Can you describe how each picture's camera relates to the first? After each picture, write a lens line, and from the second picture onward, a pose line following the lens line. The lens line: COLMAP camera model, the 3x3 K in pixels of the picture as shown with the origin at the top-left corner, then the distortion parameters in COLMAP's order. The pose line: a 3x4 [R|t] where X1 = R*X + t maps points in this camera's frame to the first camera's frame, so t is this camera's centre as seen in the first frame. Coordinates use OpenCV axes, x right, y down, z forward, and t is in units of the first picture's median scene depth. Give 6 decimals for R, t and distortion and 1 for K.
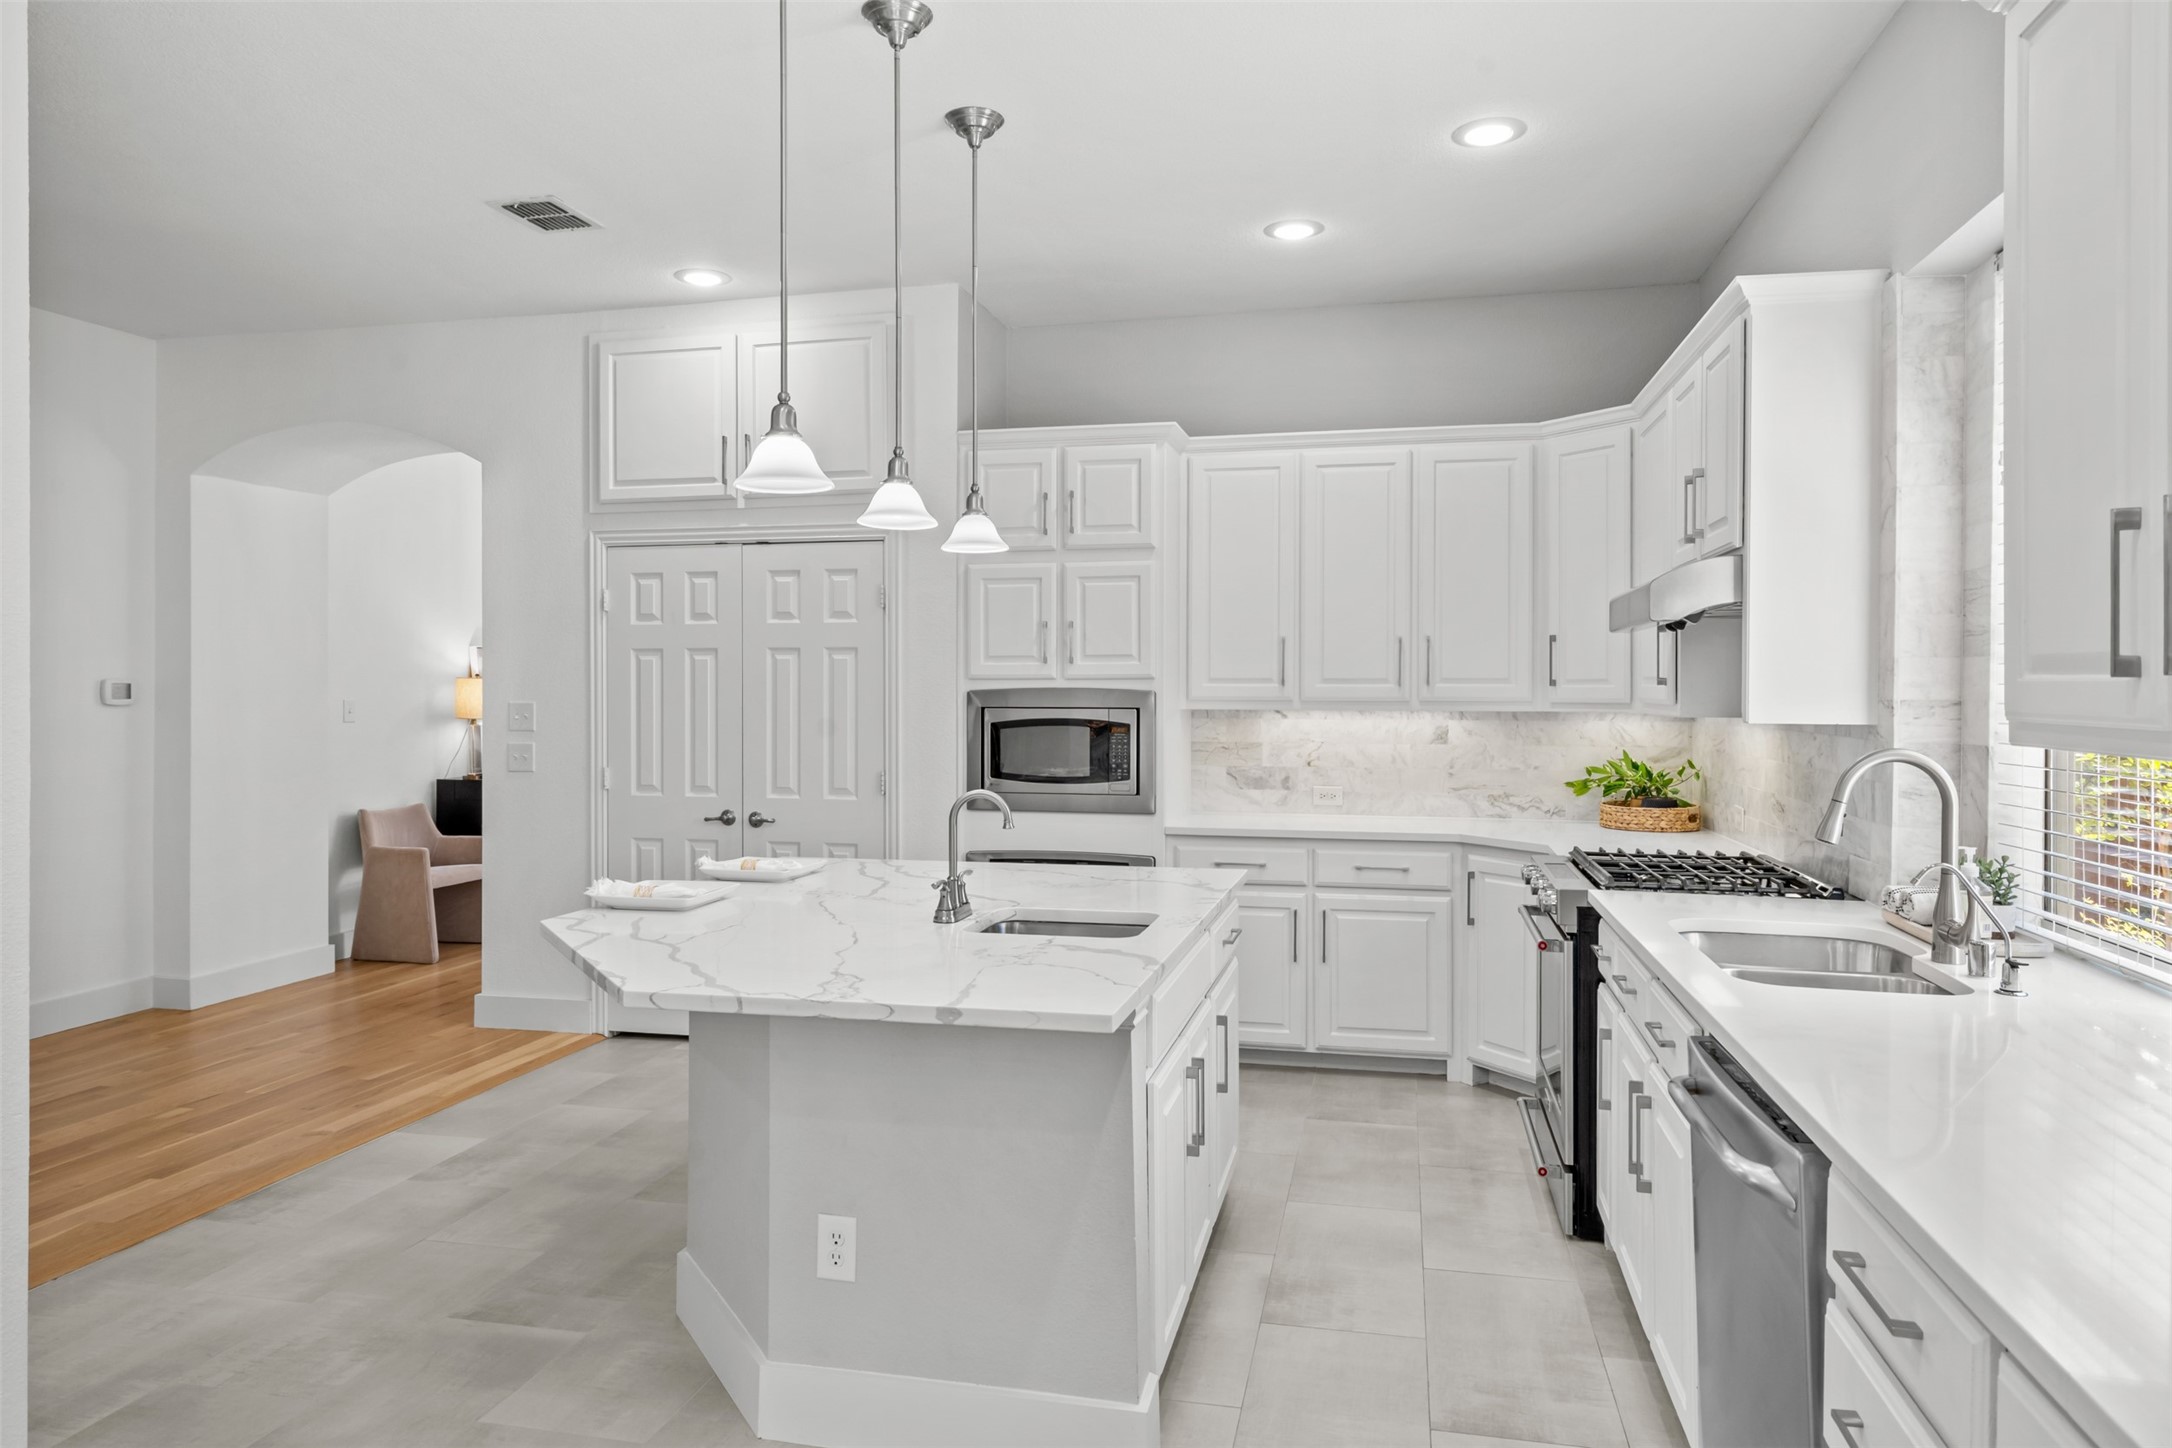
lens RADIAL K [[1319.0, 0, 1094.1], [0, 1319.0, 701.1], [0, 0, 1]] dist [0.009320, 0.005415]
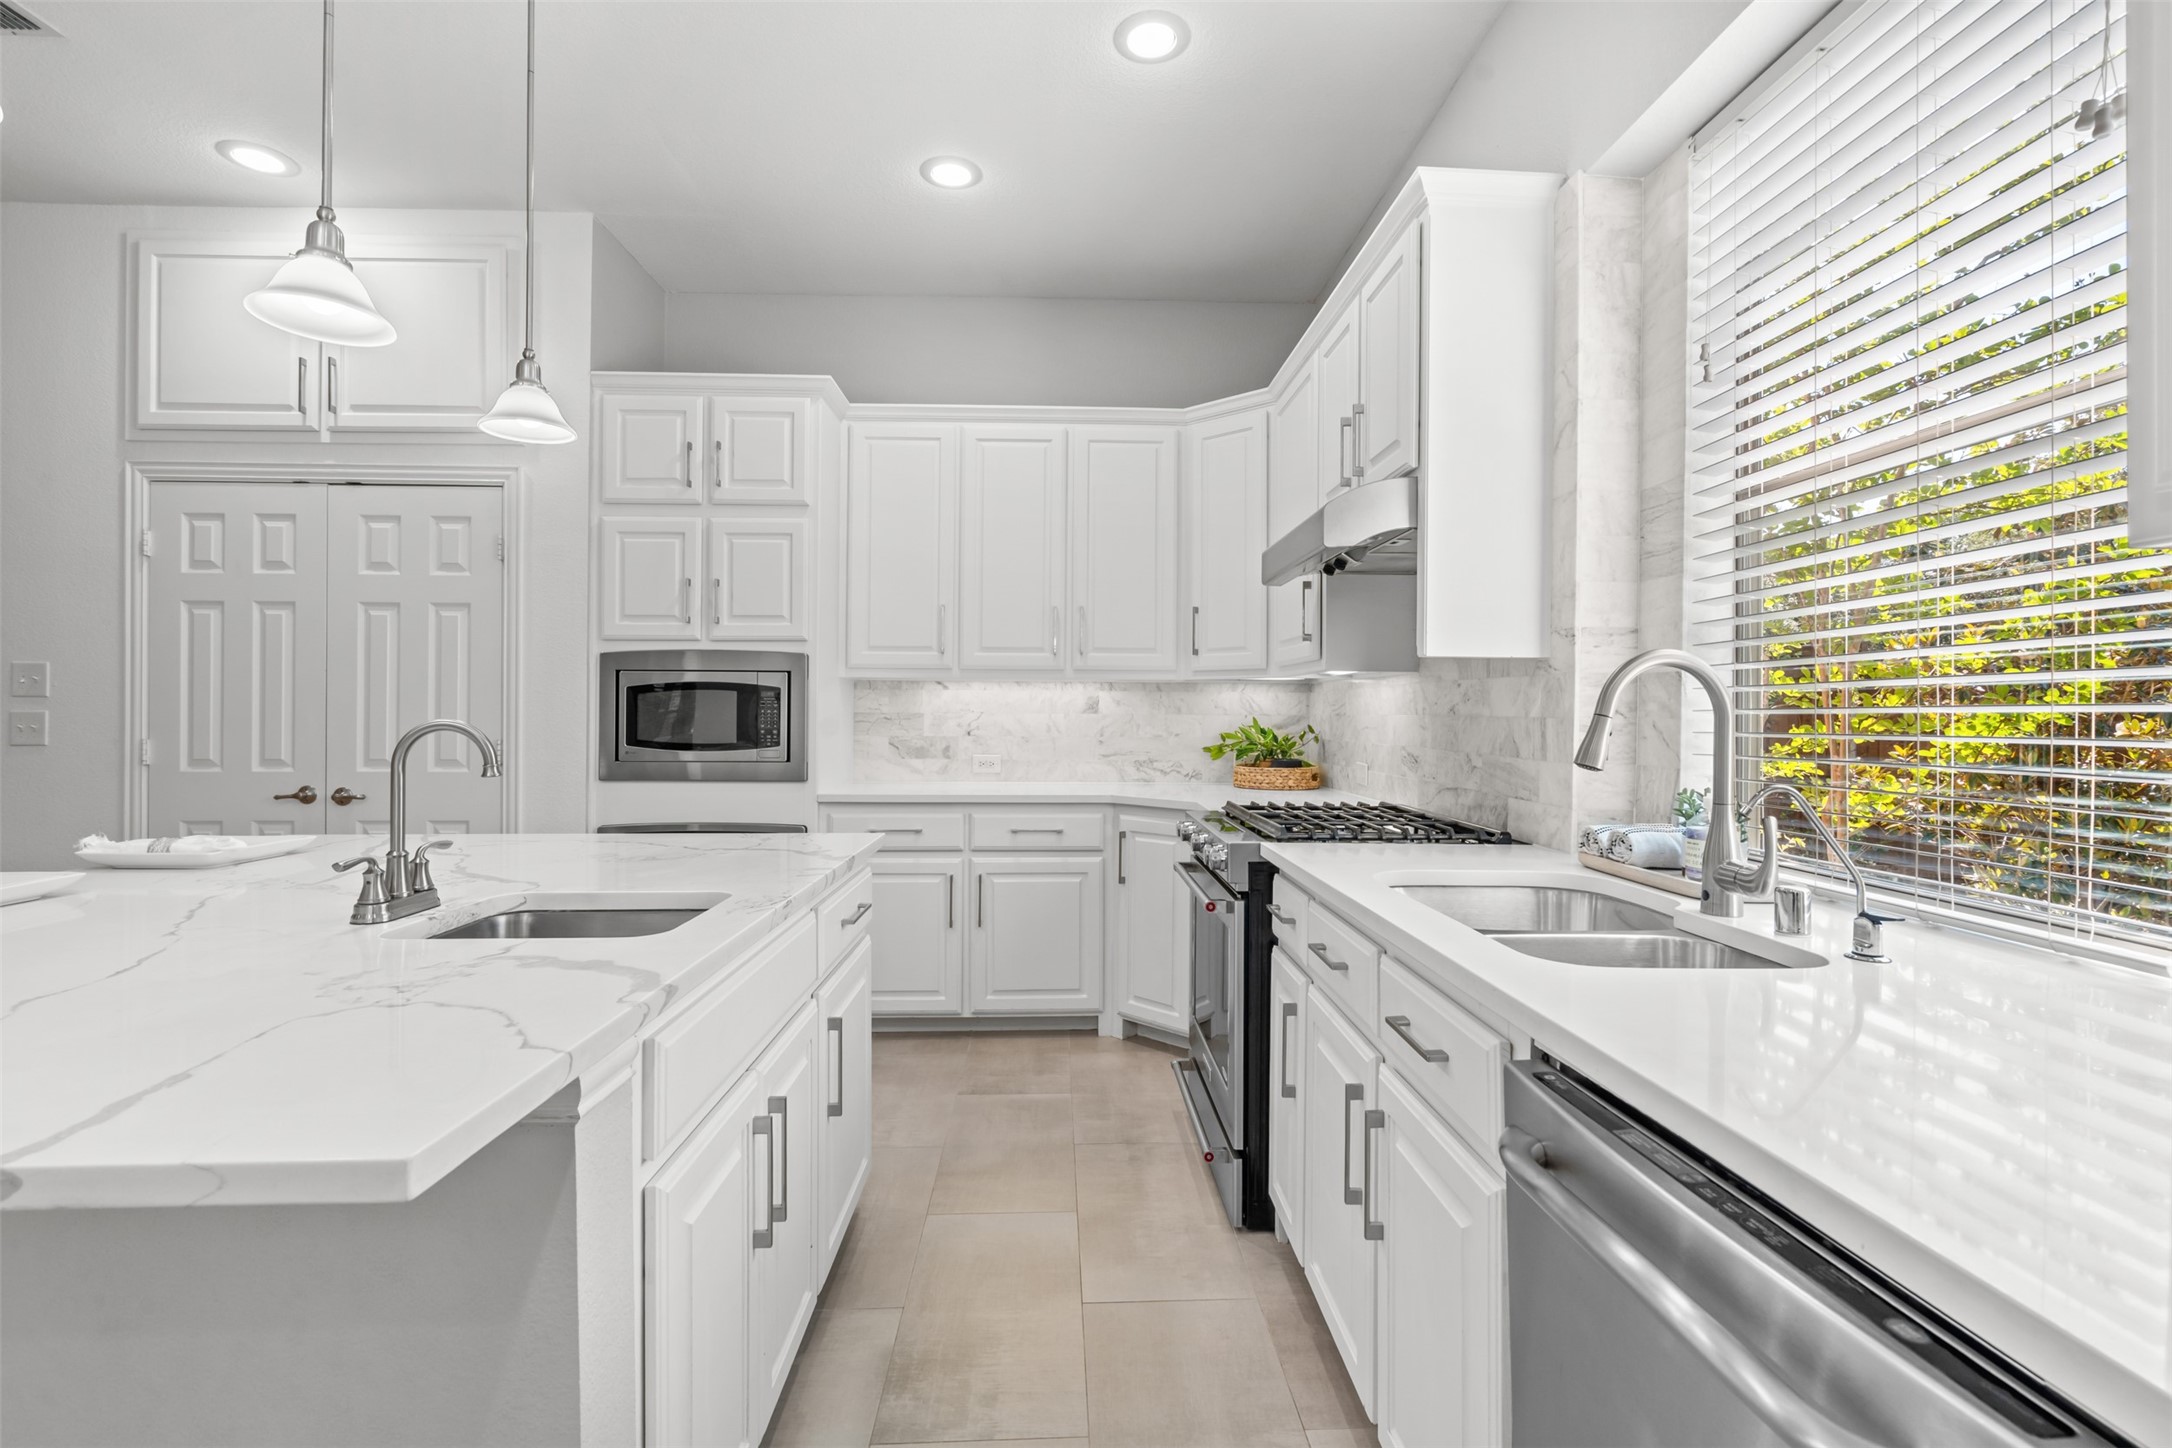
lens RADIAL K [[976.6, 0, 1102.5], [0, 976.6, 719.8], [0, 0, 1]] dist [0.001093, 0.001061]
pose [[0.961130, 0.004096, 0.276066, 0.061573], [-0.004970, 0.999985, 0.002465, 0.041363], [-0.276051, -0.003742, 0.961136, 0.278418]]
